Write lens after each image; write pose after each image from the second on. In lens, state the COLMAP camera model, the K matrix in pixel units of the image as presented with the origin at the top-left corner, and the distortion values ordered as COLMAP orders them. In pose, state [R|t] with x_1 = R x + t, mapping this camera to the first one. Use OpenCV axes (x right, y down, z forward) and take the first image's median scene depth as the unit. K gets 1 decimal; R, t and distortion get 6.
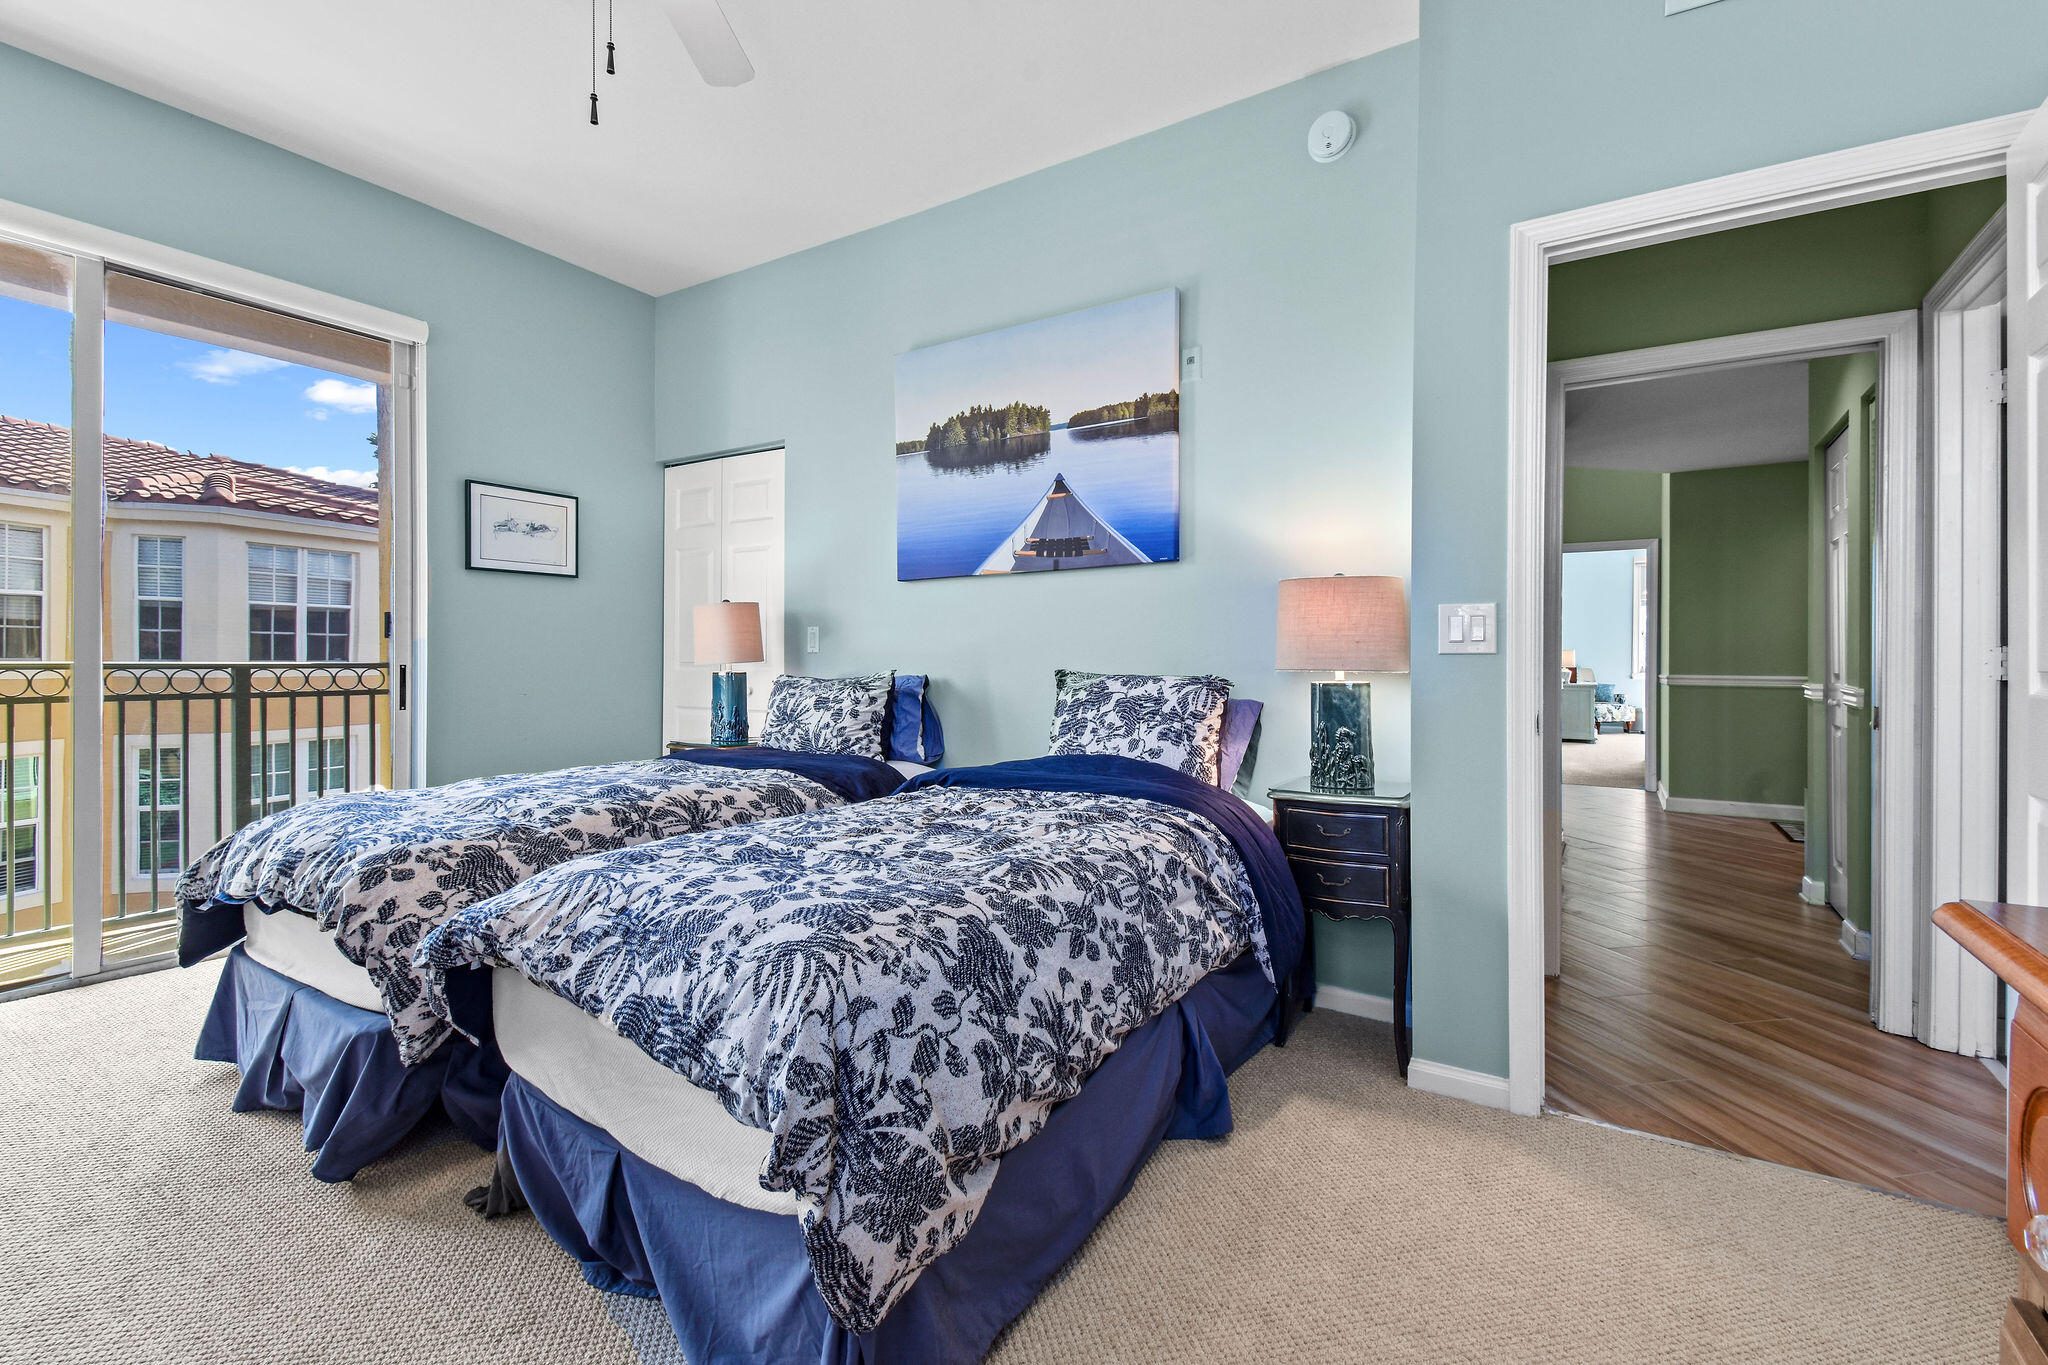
lens RADIAL K [[898.7, 0, 1028.5], [0, 898.7, 677.7], [0, 0, 1]] dist [0.043467, -0.022633]
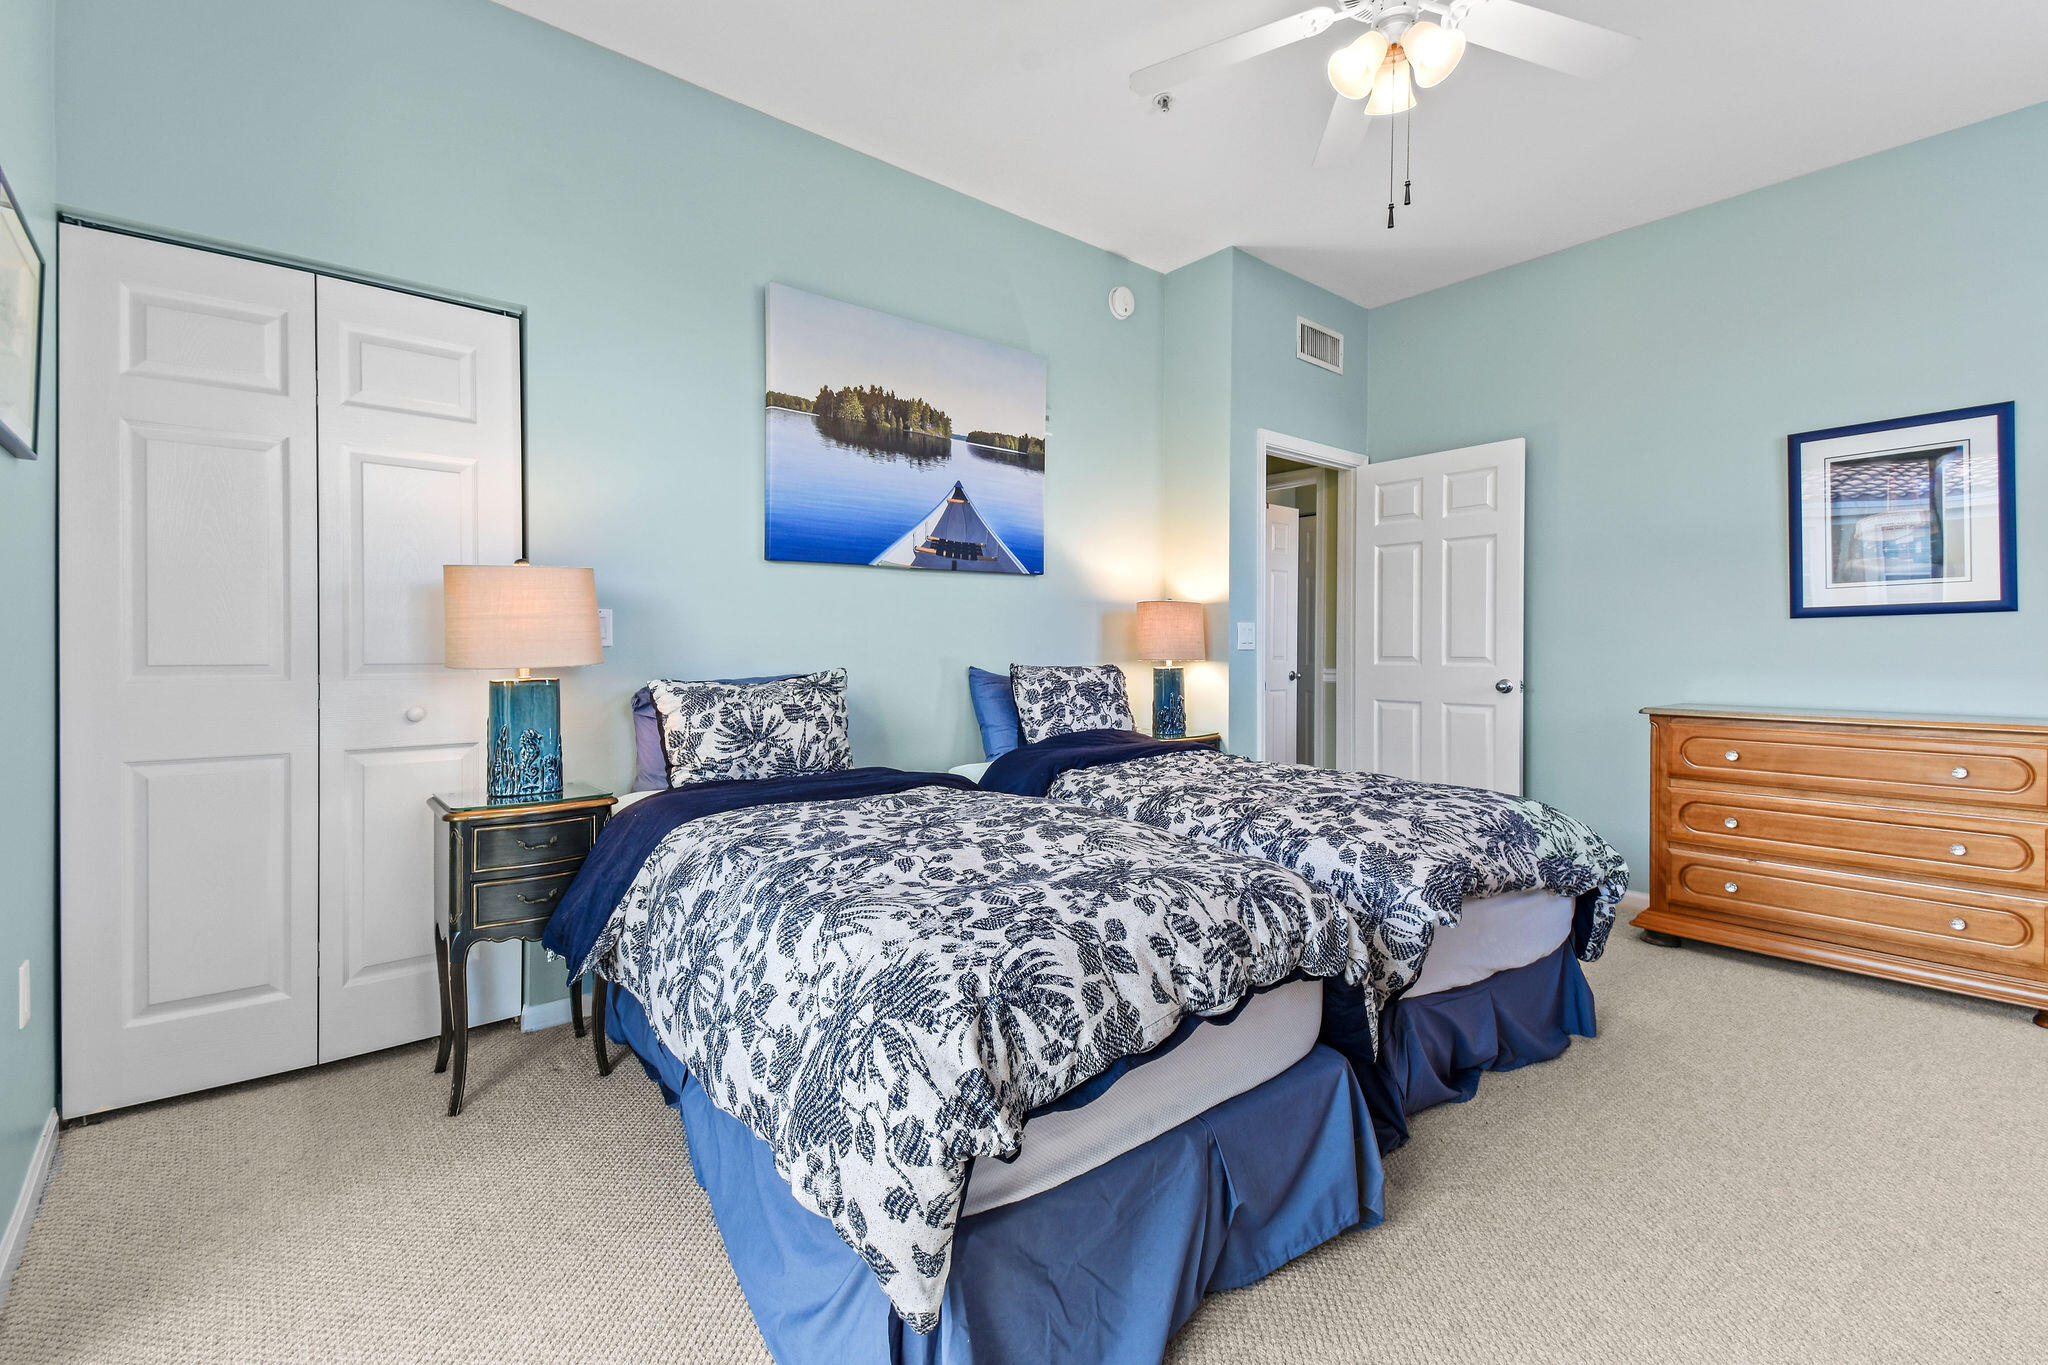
lens RADIAL K [[898.7, 0, 1028.5], [0, 898.7, 677.7], [0, 0, 1]] dist [0.043467, -0.022633]
pose [[0.301741, -0.032654, 0.952831, -0.981101], [0.021864, 0.999387, 0.027326, -0.020072], [-0.953139, 0.012587, 0.302270, 0.605316]]
